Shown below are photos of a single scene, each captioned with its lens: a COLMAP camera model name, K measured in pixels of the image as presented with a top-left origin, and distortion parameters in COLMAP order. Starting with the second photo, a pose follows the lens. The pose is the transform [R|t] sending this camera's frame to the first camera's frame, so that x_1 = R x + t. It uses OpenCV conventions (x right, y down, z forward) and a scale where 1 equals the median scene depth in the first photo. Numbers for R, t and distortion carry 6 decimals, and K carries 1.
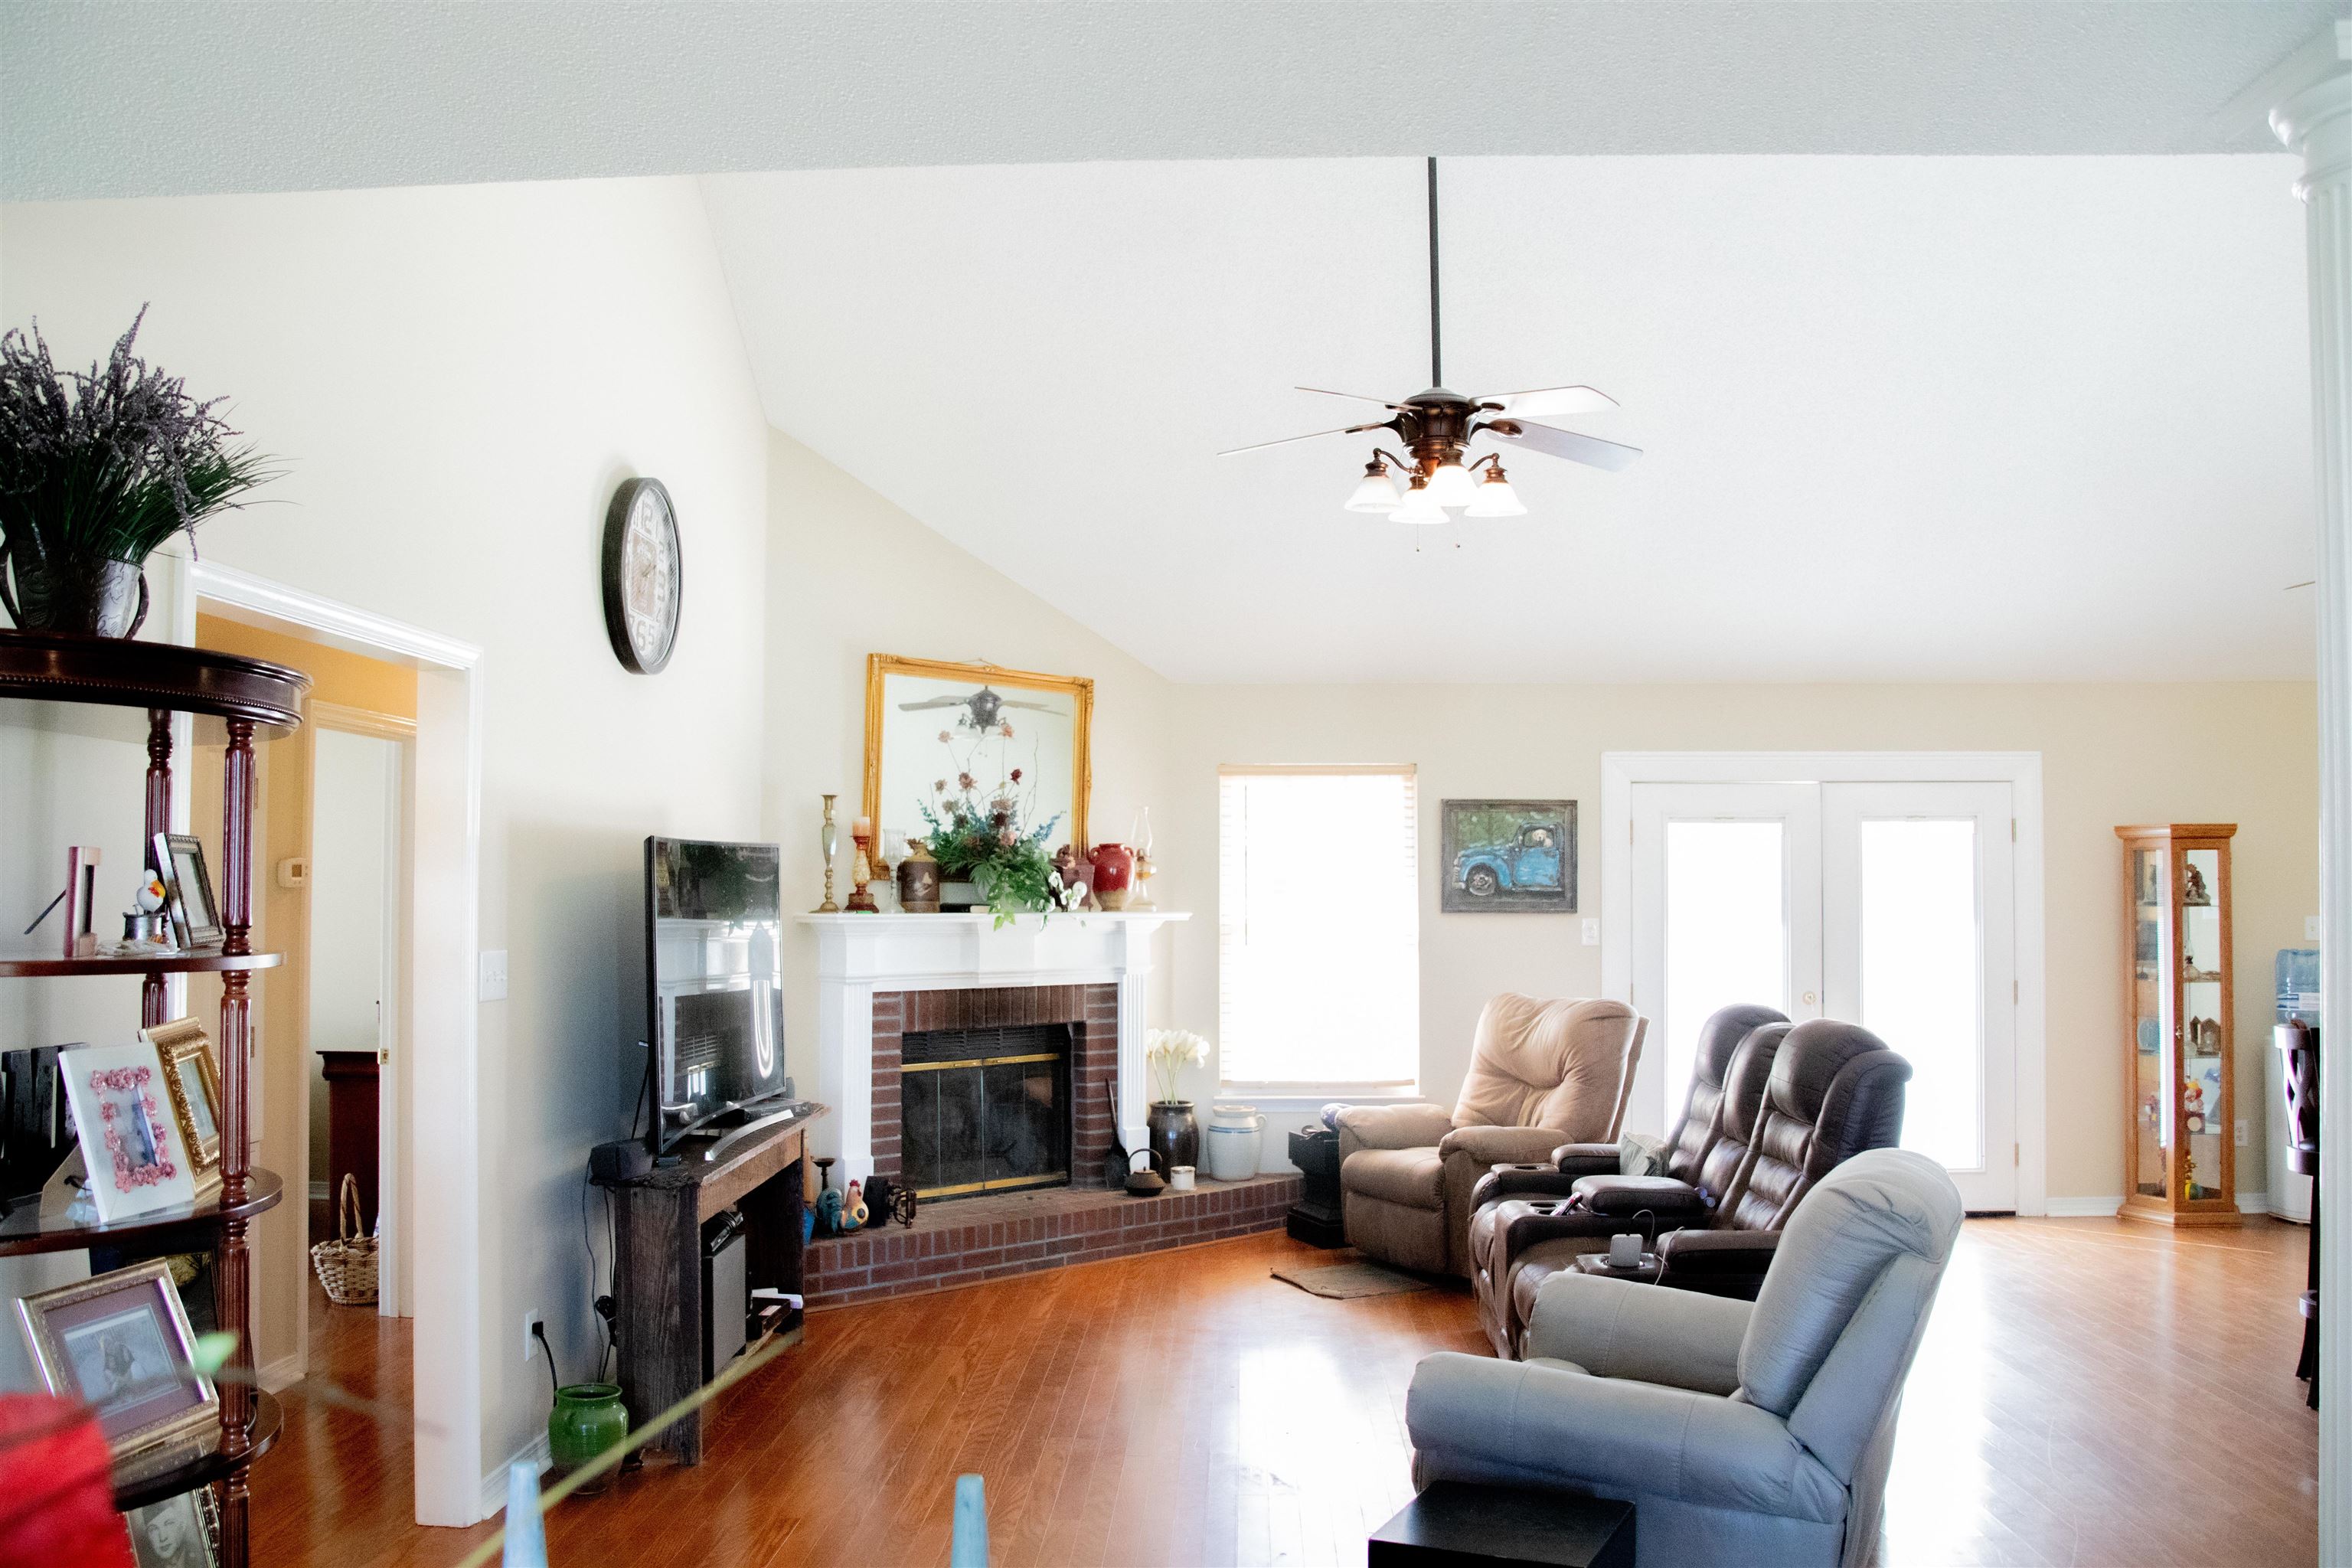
lens RADIAL K [[1882.2, 0, 1167.2], [0, 1882.2, 782.2], [0, 0, 1]] dist [-0.150466, 0.100340]
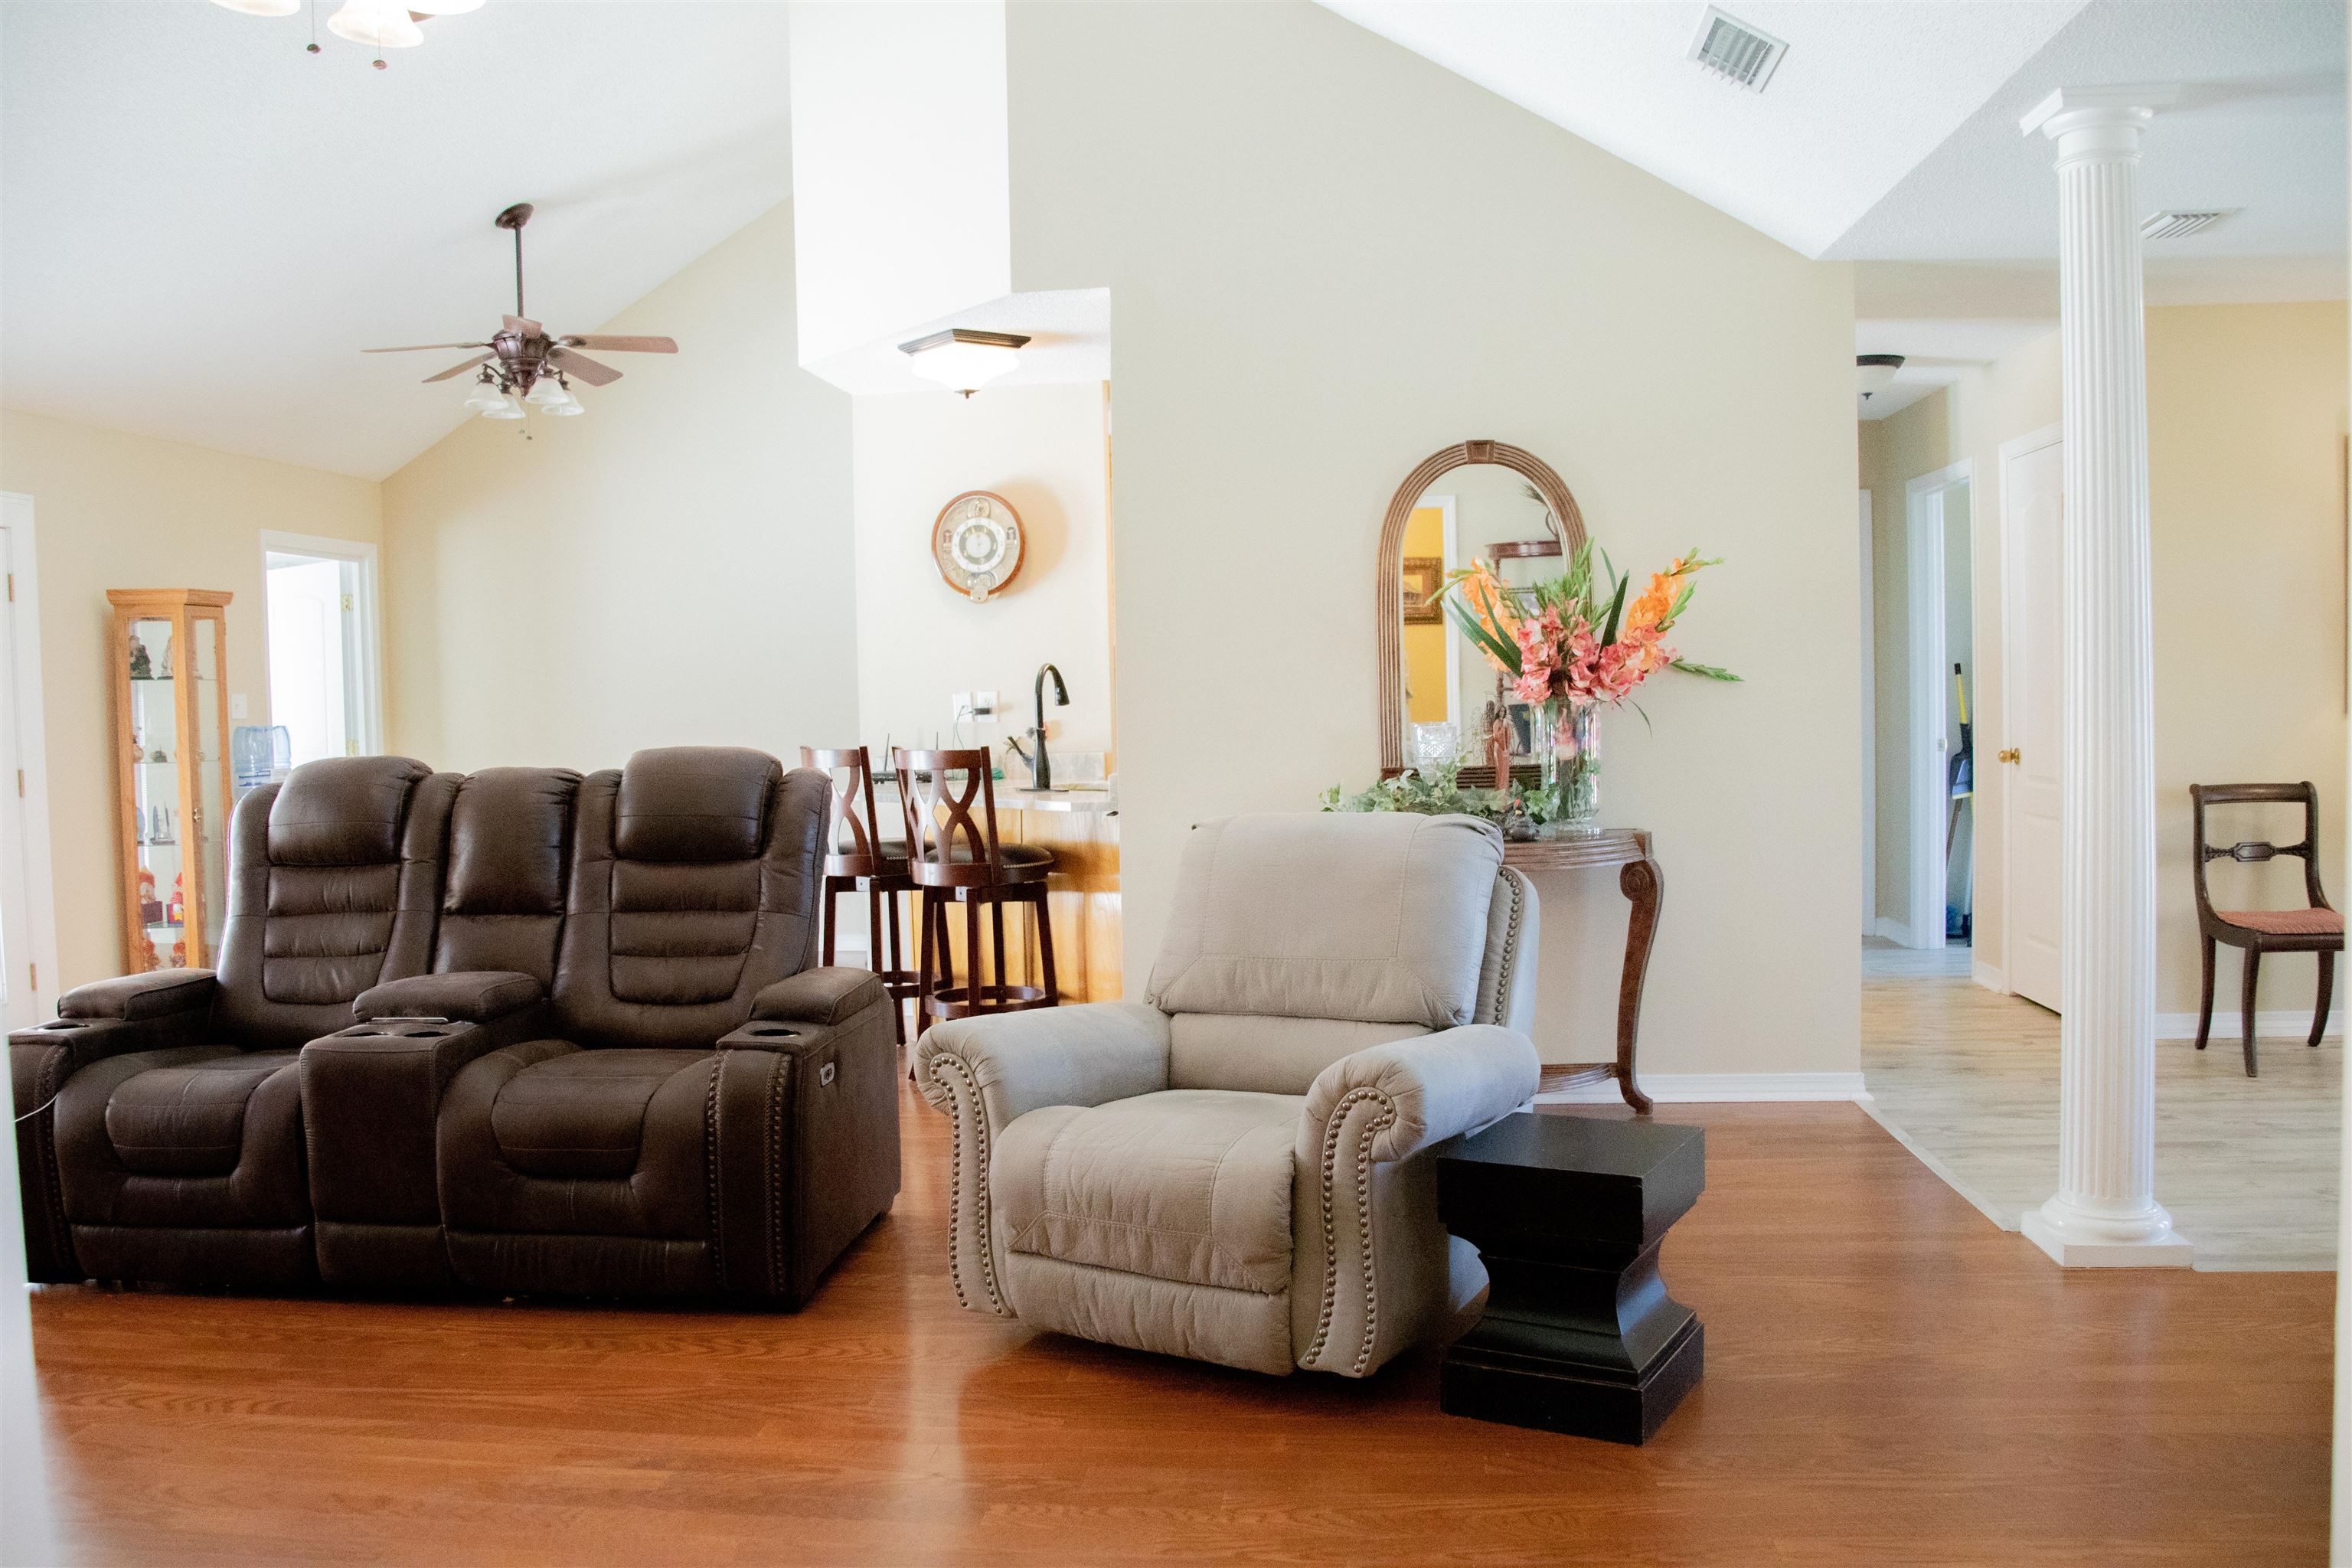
lens RADIAL K [[1882.2, 0, 1164.7], [0, 1882.2, 788.3], [0, 0, 1]] dist [-0.150466, 0.100340]
pose [[0.084656, -0.049558, 0.995177, -0.302224], [-0.035477, 0.997979, 0.052716, 0.055322], [-0.995778, -0.039768, 0.082727, 0.411673]]
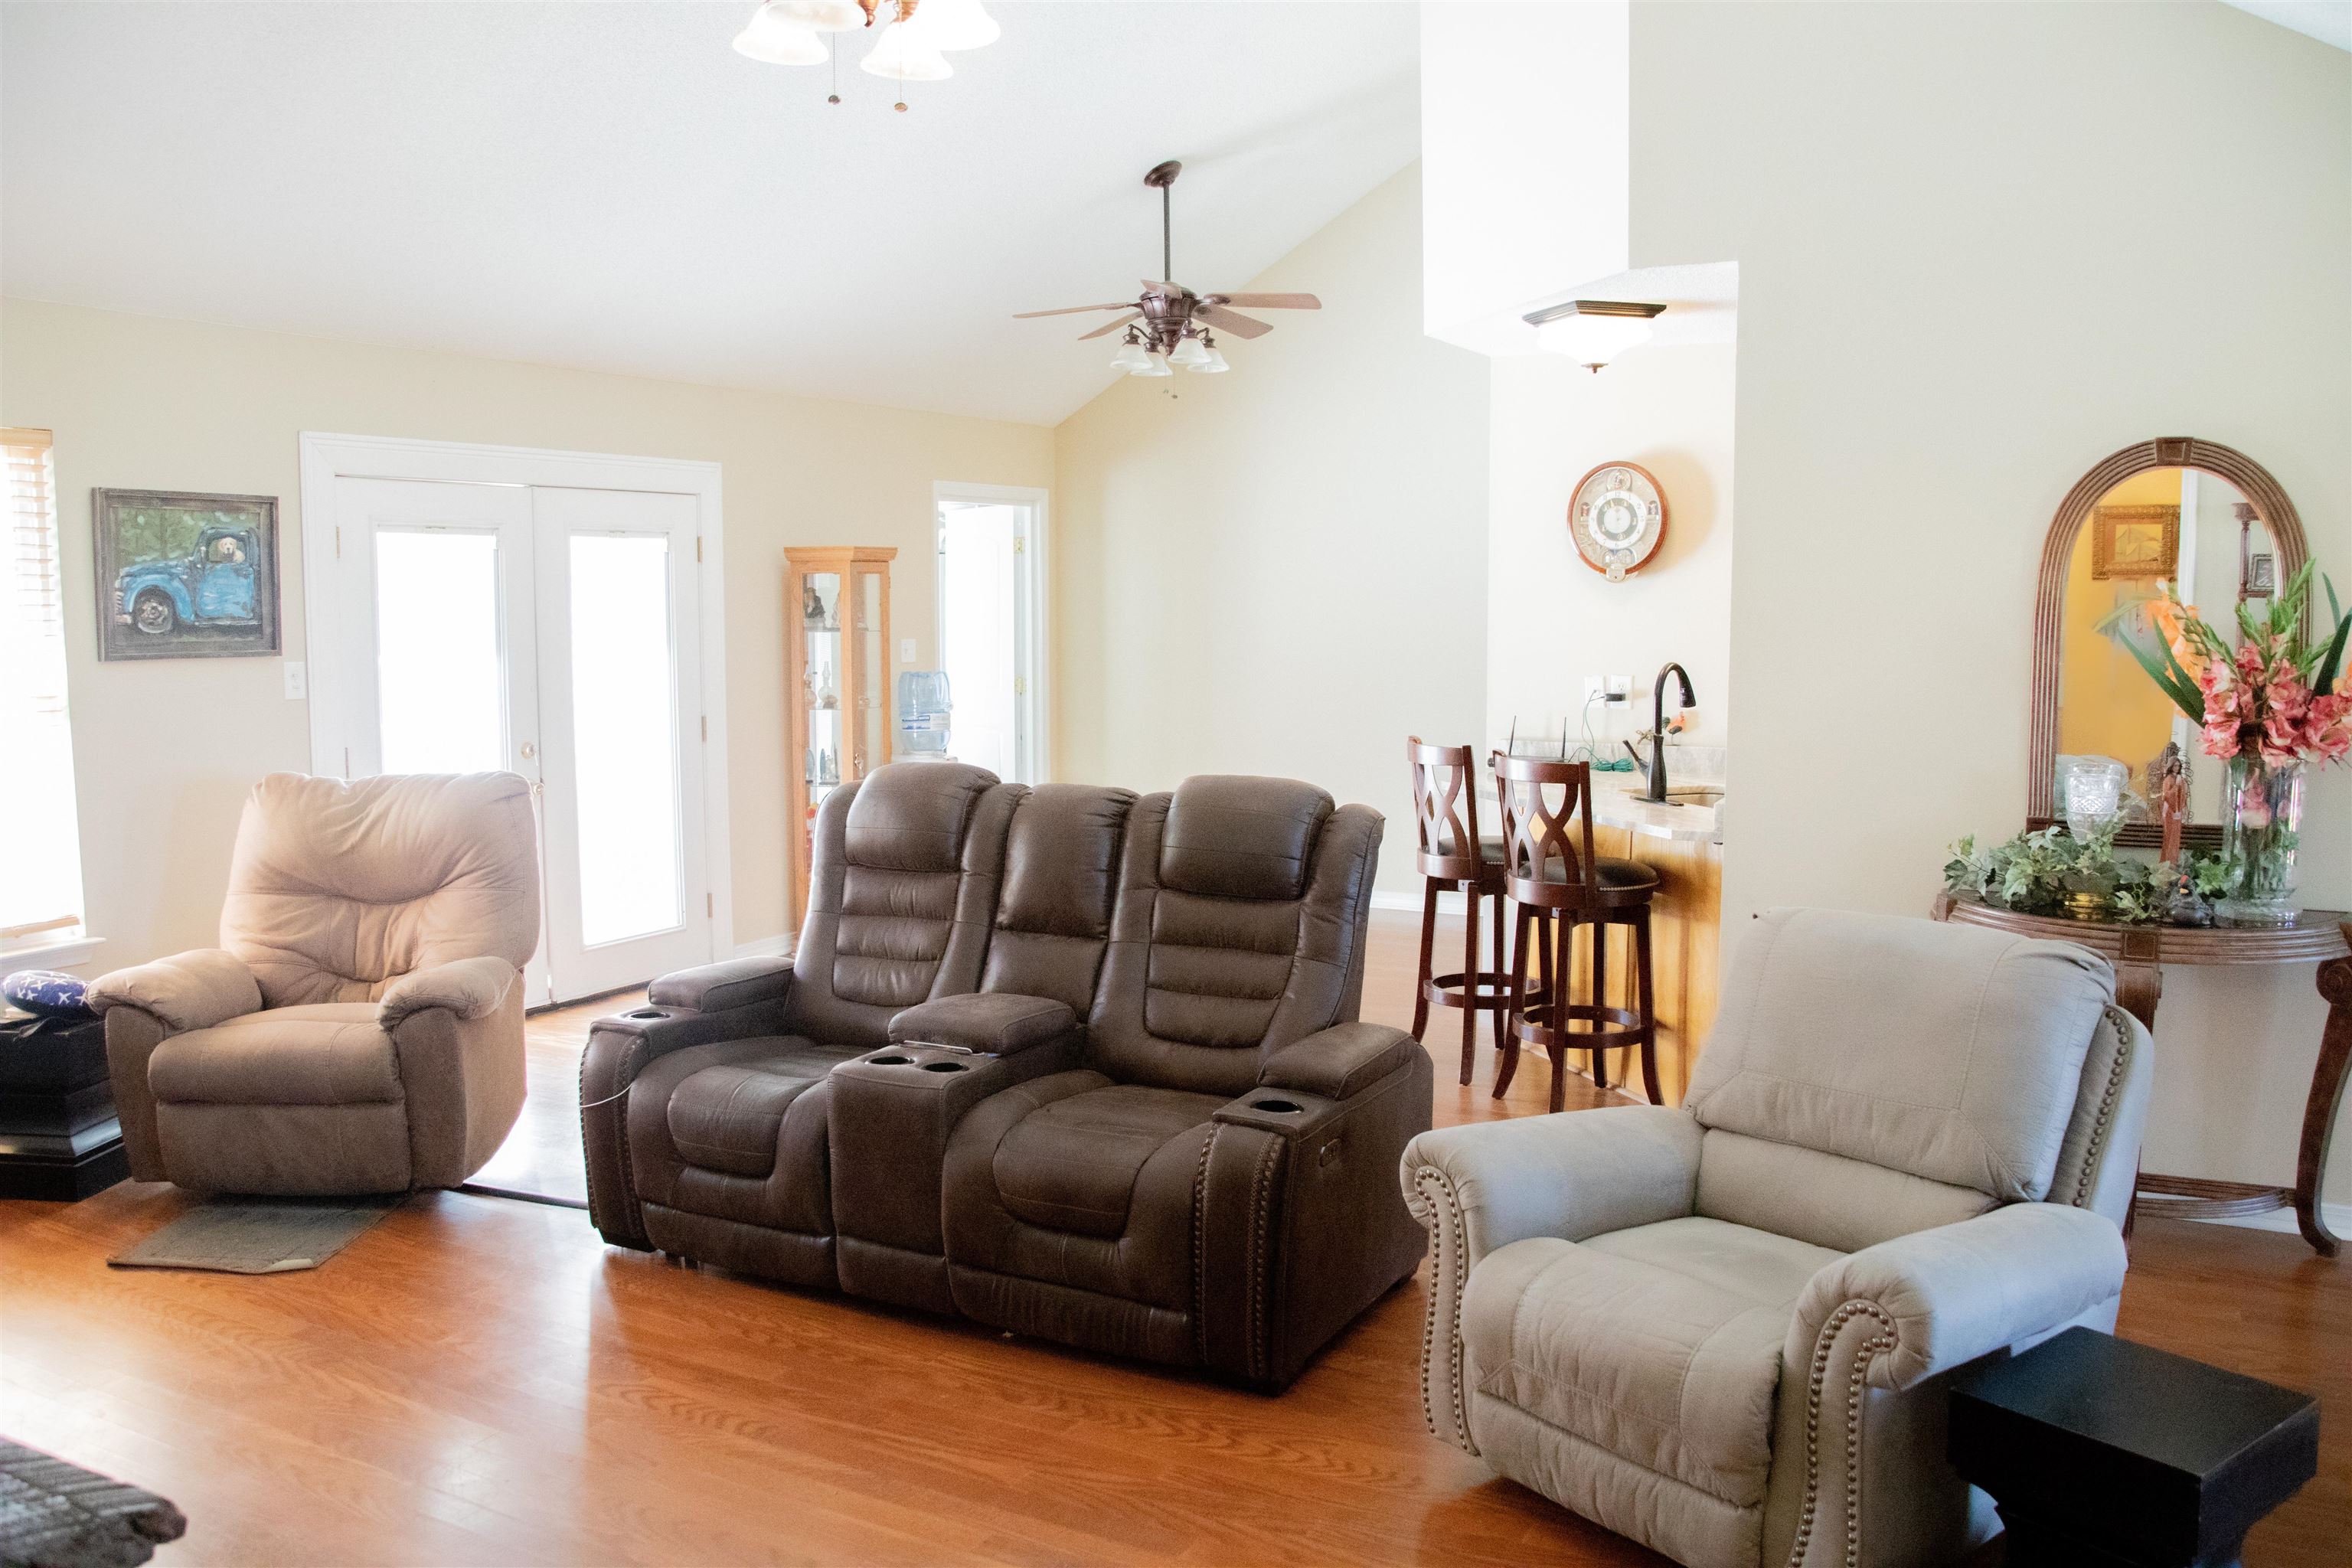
lens RADIAL K [[1882.2, 0, 1168.6], [0, 1882.2, 789.8], [0, 0, 1]] dist [-0.150466, 0.100340]
pose [[0.454617, -0.093664, 0.885749, -0.251290], [-0.050769, 0.990114, 0.130758, 0.012208], [-0.889239, -0.104414, 0.445367, 0.376150]]
